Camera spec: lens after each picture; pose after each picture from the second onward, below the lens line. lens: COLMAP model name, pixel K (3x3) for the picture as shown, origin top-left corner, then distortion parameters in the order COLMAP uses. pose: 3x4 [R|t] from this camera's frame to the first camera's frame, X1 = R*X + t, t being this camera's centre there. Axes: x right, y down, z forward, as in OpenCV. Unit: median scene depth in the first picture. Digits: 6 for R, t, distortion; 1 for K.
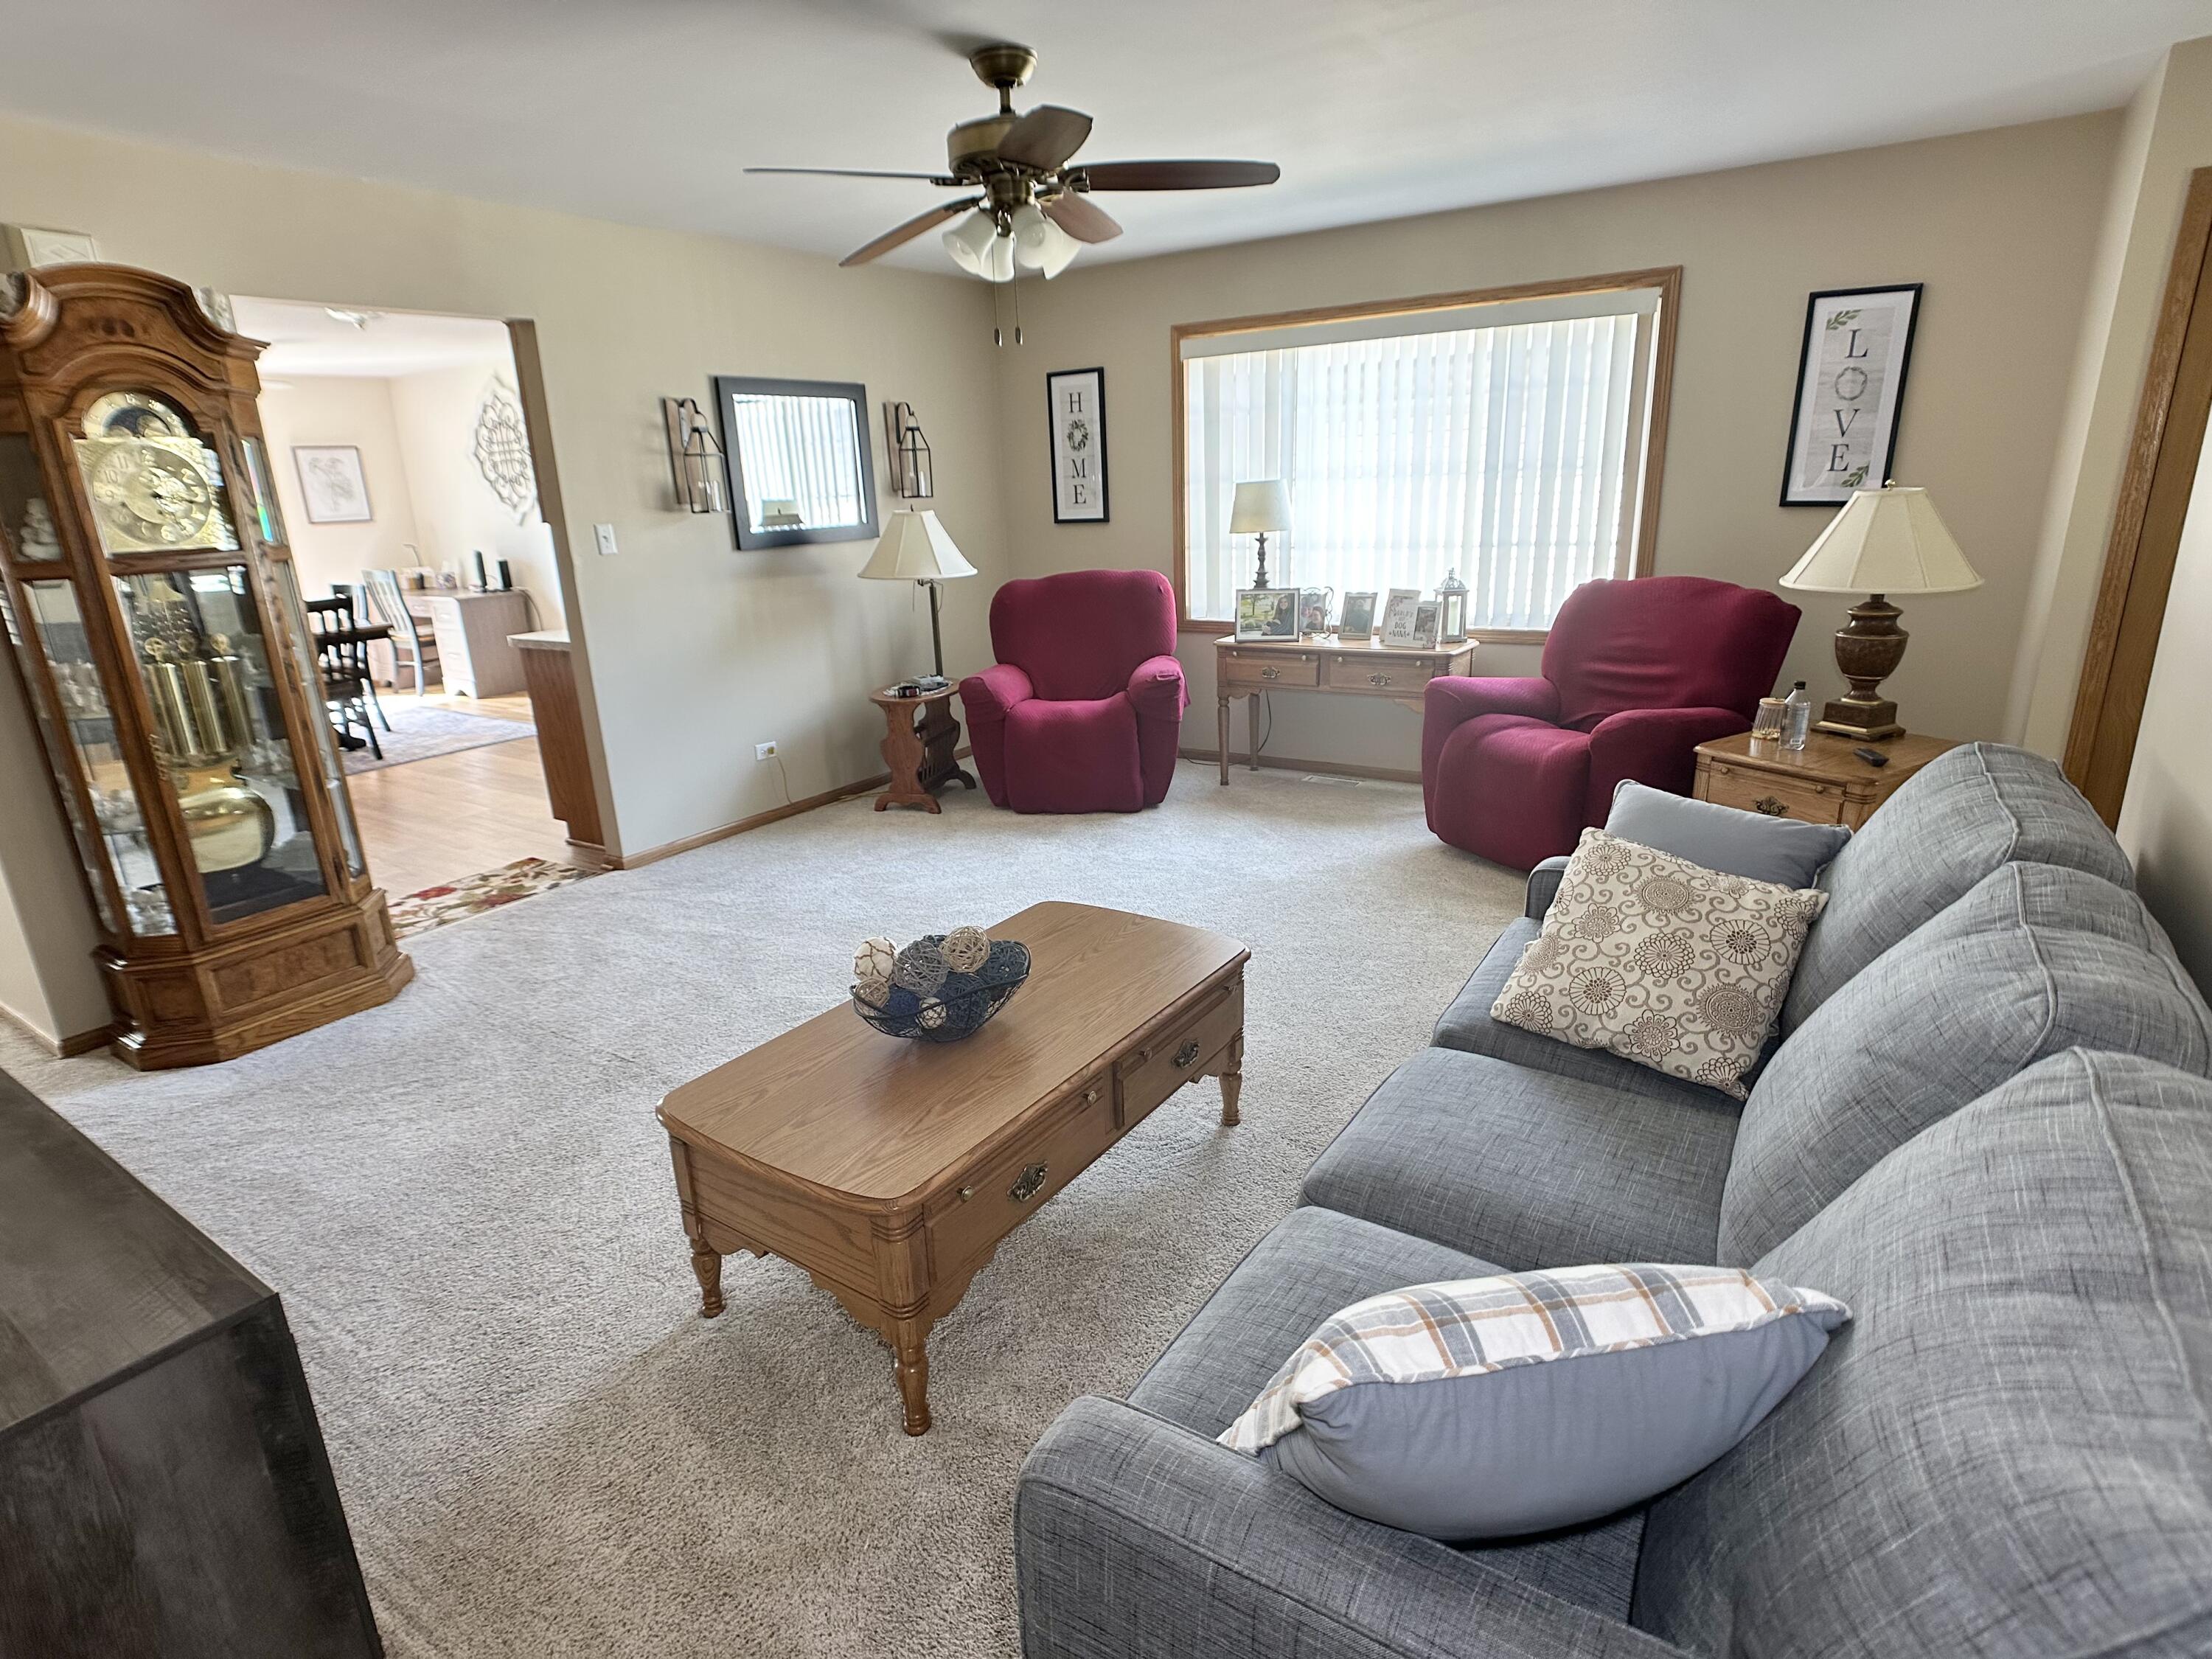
lens RADIAL K [[1151.0, 0, 1103.5], [0, 1151.0, 828.0], [0, 0, 1]] dist [-0.002977, -0.000487]
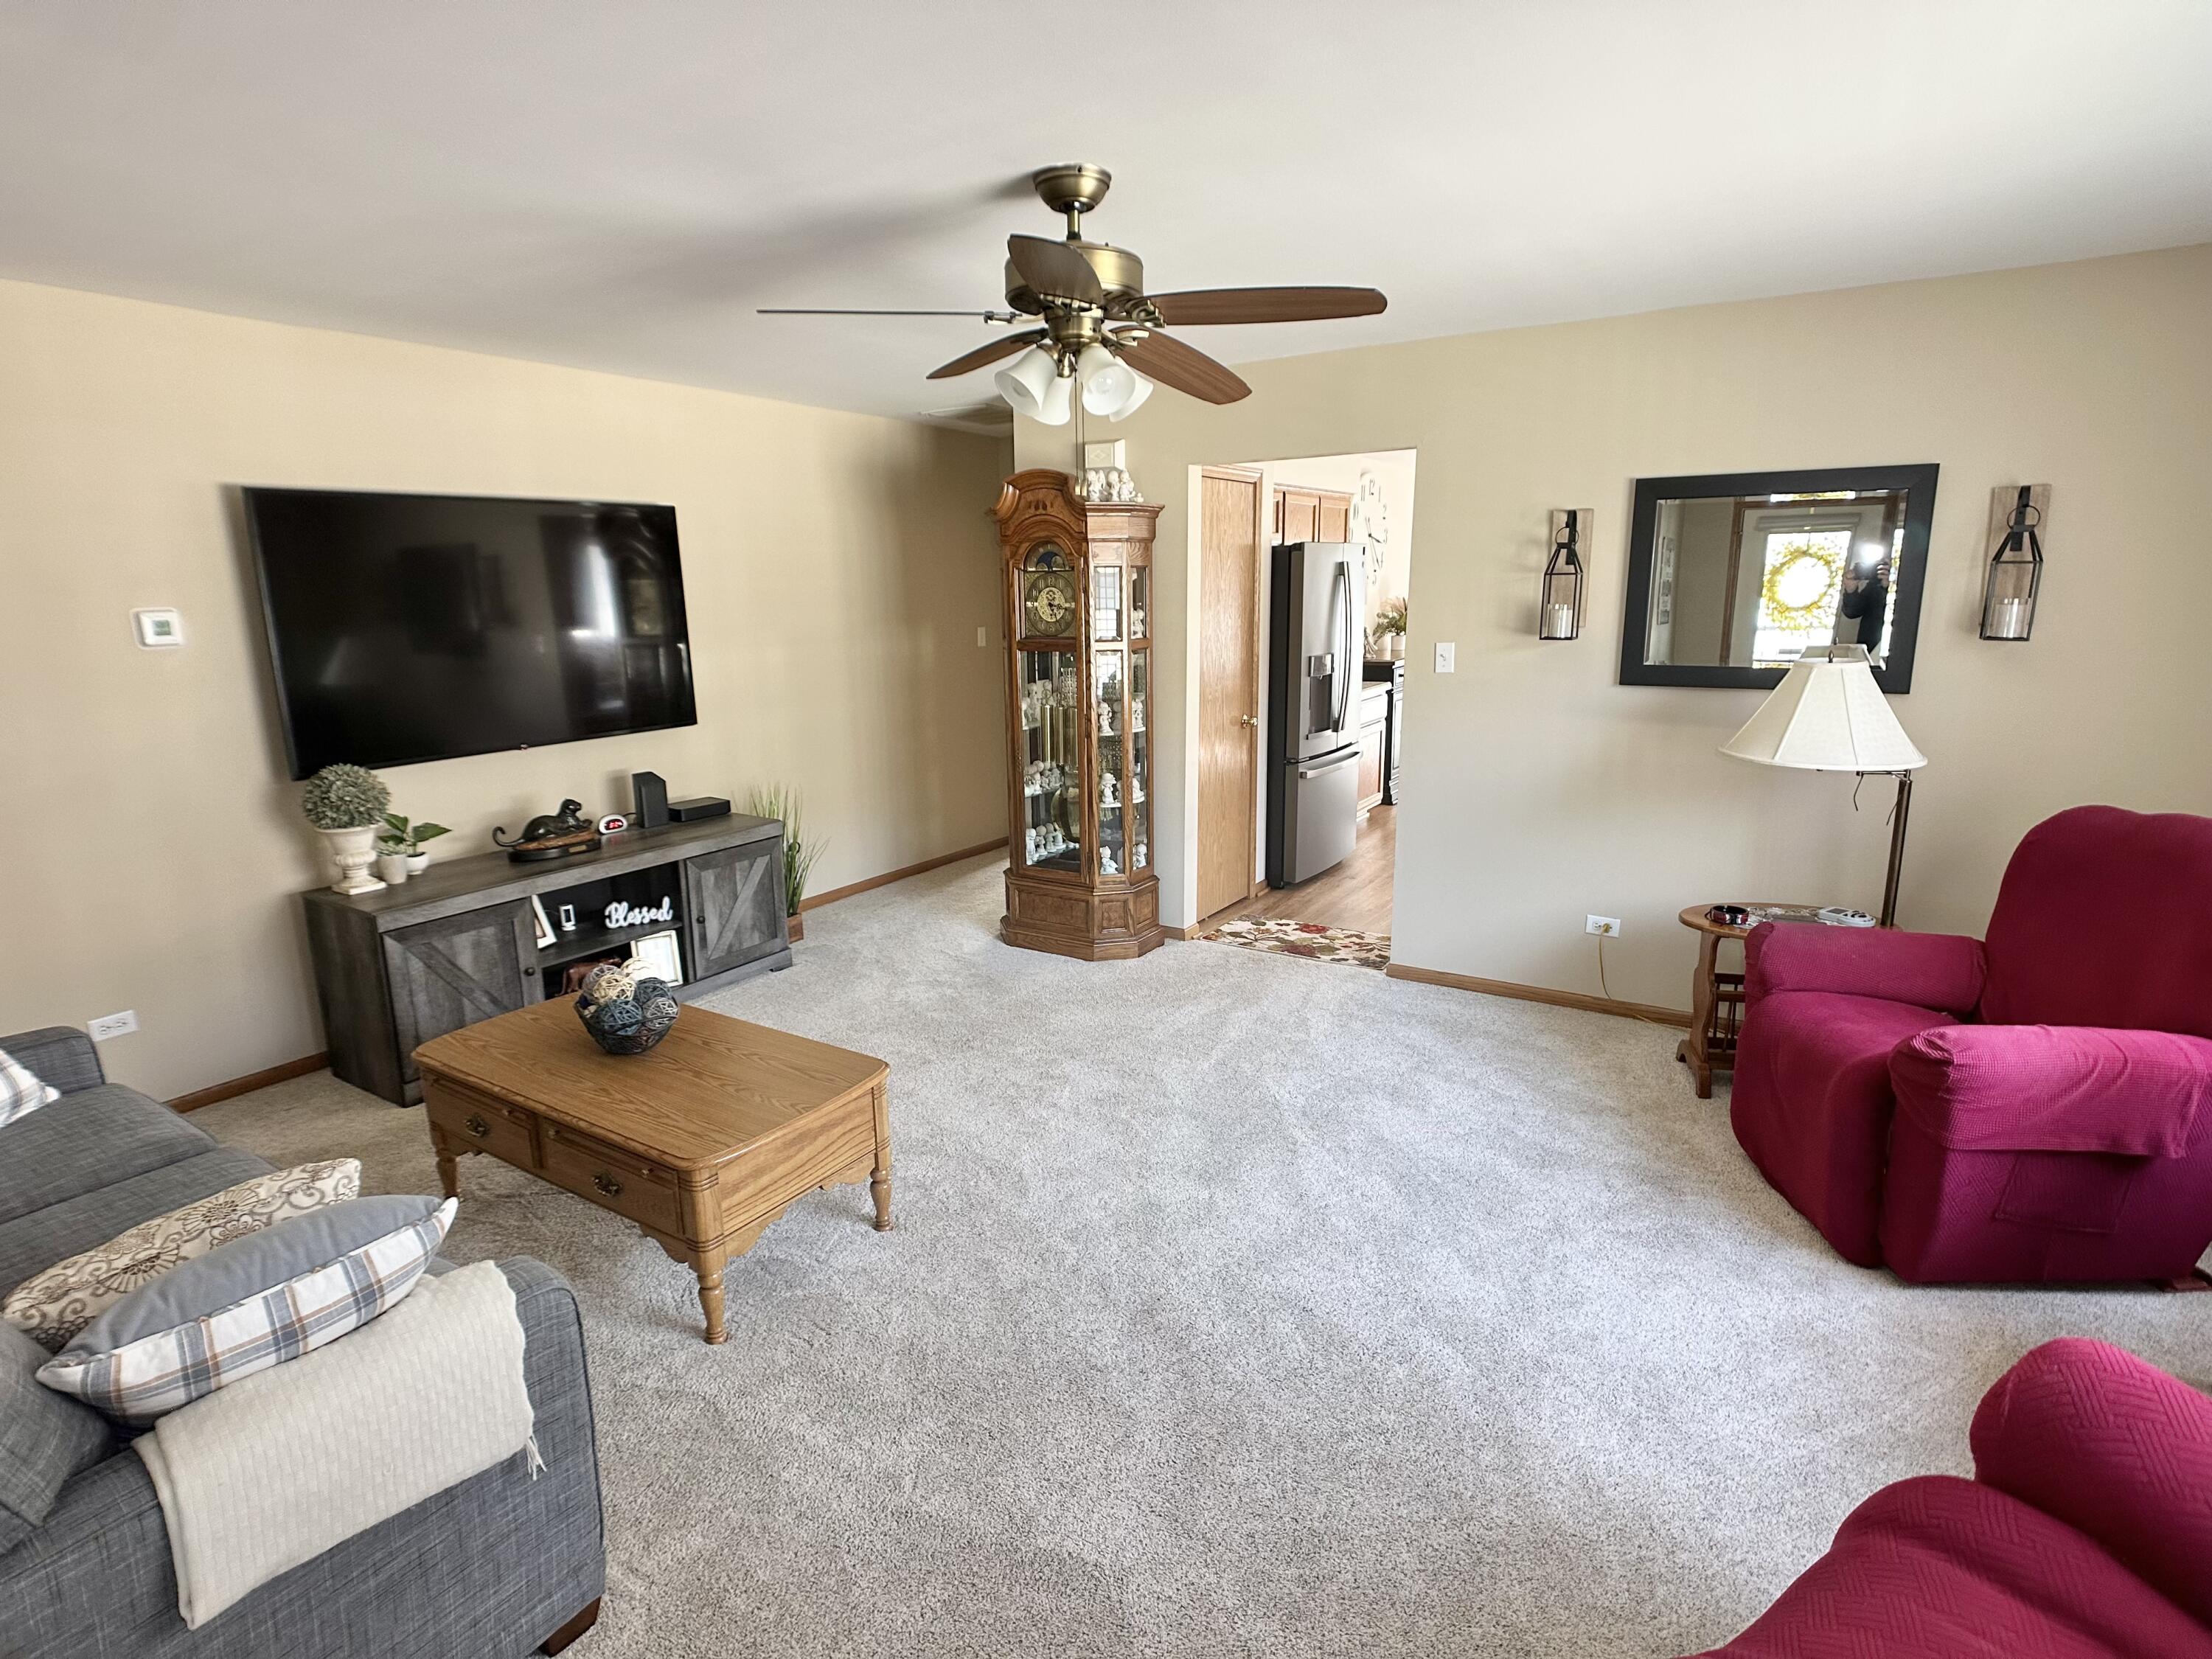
lens RADIAL K [[1151.0, 0, 1105.6], [0, 1151.0, 829.1], [0, 0, 1]] dist [-0.002977, -0.000487]
pose [[0.020516, 0.245503, -0.969179, 0.504601], [-0.278925, 0.932300, 0.230256, -0.235909], [0.960094, 0.265604, 0.087604, 0.611054]]
